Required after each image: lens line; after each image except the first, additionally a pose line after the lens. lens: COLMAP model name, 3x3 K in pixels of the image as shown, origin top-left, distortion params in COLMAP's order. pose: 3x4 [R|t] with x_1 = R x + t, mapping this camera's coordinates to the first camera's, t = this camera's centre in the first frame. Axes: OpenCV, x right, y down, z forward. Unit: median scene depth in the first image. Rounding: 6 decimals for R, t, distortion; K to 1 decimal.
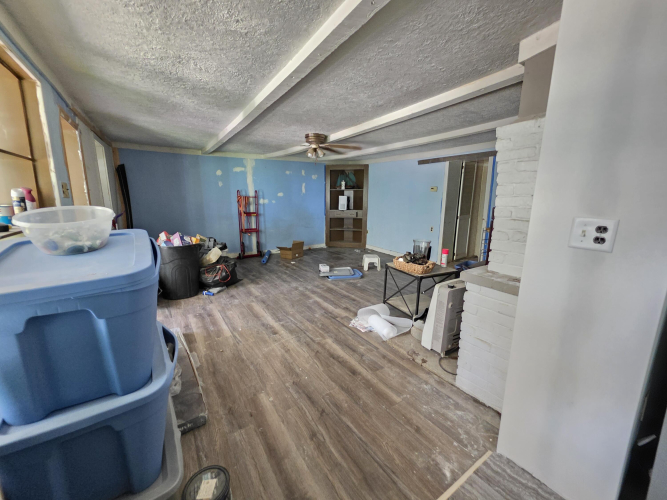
lens RADIAL K [[266.5, 0, 333.8], [0, 266.5, 247.2], [0, 0, 1]] dist [-0.000855, -0.000101]
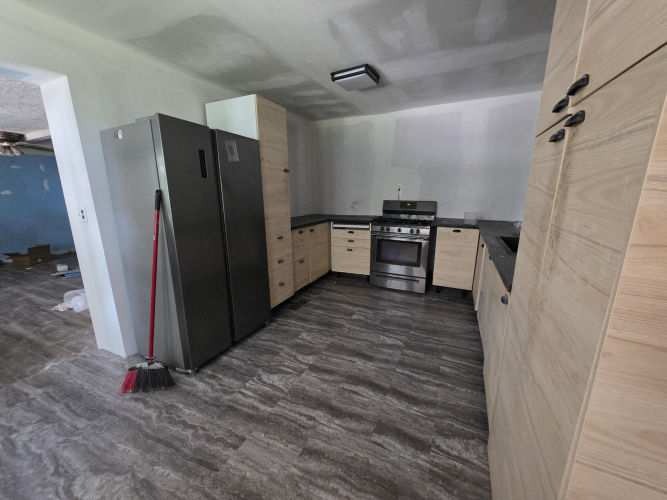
lens RADIAL K [[266.5, 0, 330.3], [0, 266.5, 251.9], [0, 0, 1]] dist [-0.000855, -0.000101]
pose [[0.856660, -0.128879, 0.499524, 0.436849], [0.110004, 0.991657, 0.067200, 0.082455], [-0.504017, -0.002618, 0.863690, -0.471967]]
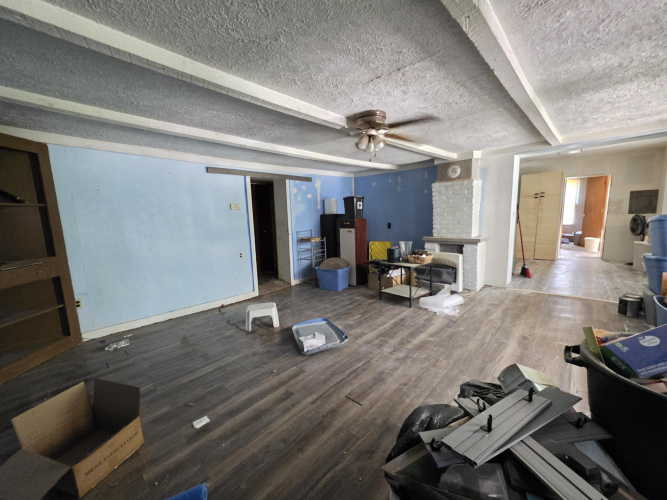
lens RADIAL K [[266.5, 0, 335.6], [0, 266.5, 251.3], [0, 0, 1]] dist [-0.000855, -0.000101]
pose [[-0.230316, -0.136196, 0.963538, -0.734838], [0.217967, 0.957779, 0.187483, -0.257035], [-0.948391, 0.253200, -0.190905, 1.329548]]
